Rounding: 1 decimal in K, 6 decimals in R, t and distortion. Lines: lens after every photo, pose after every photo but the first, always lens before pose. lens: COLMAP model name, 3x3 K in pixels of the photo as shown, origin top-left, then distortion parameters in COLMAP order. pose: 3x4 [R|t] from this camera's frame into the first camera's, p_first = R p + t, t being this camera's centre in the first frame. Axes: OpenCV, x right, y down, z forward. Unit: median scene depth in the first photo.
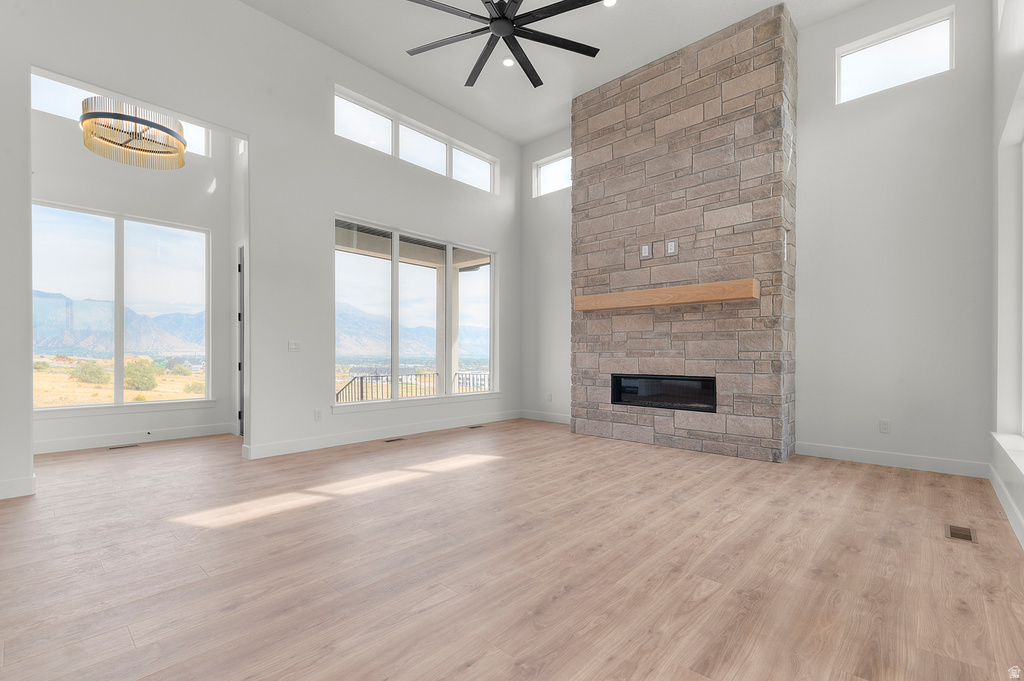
lens RADIAL K [[446.3, 0, 519.2], [0, 446.3, 347.2], [0, 0, 1]] dist [0.012005, -0.000024]
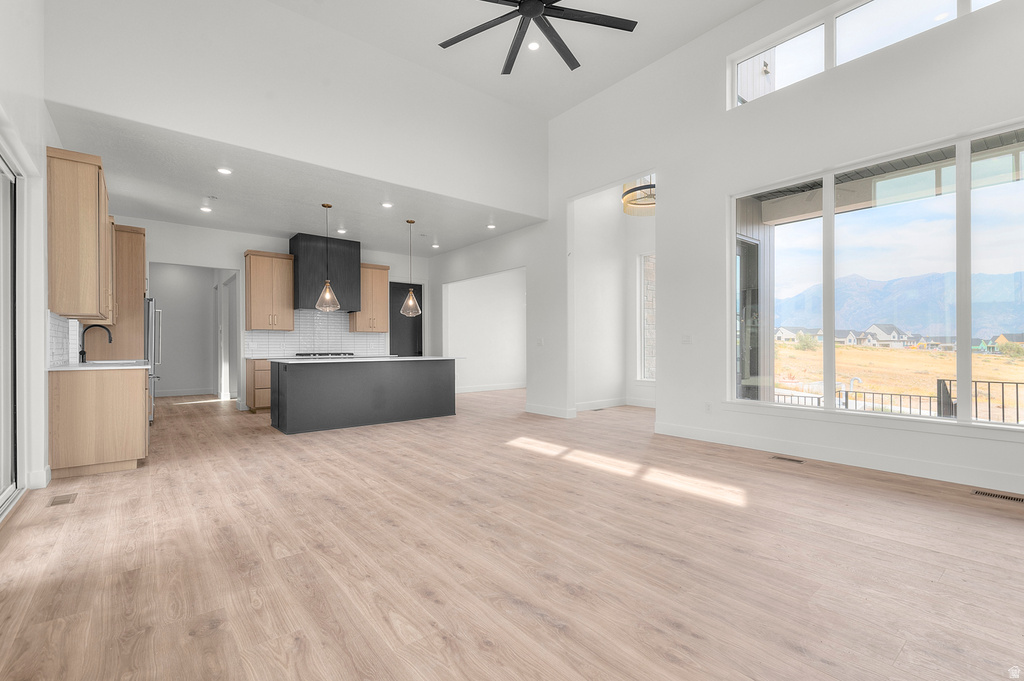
lens RADIAL K [[446.3, 0, 519.2], [0, 446.3, 347.2], [0, 0, 1]] dist [0.012005, -0.000024]
pose [[-0.128562, 0.003006, -0.991697, 0.649515], [0.018369, 0.999831, 0.000650, 0.008846], [0.991531, -0.018133, -0.128595, 0.772819]]
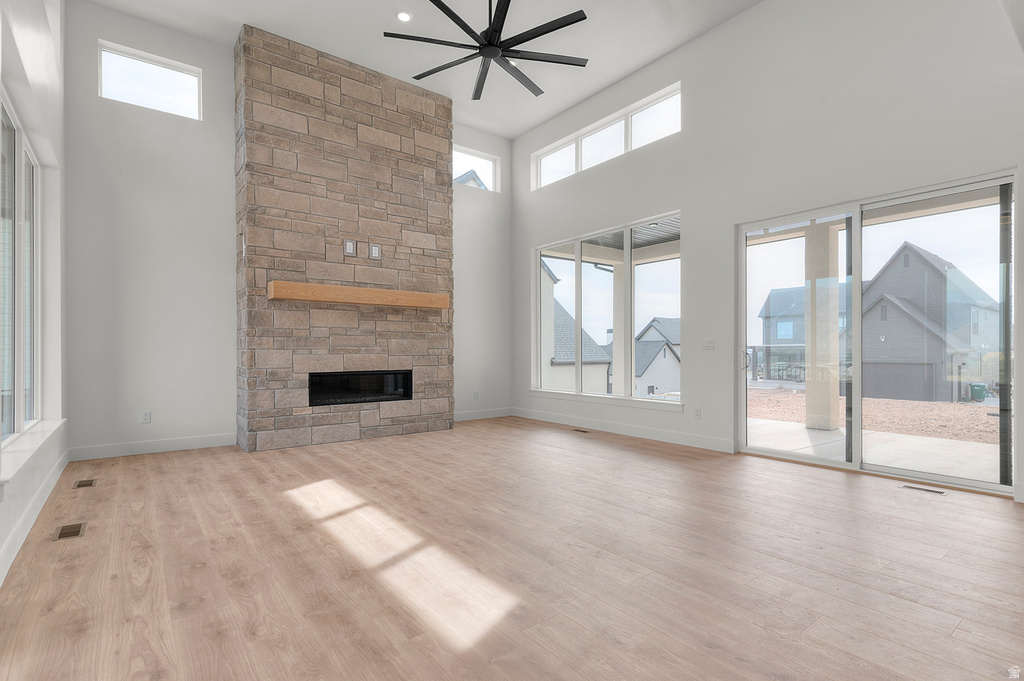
lens RADIAL K [[497.1, 0, 512.0], [0, 497.1, 340.5], [0, 0, 1]] dist [0.002692, 0.000229]
pose [[0.173403, 0.016456, 0.984713, -0.867641], [-0.014628, 0.999793, -0.014133, 0.002804], [-0.984742, -0.011954, 0.173608, 0.521028]]
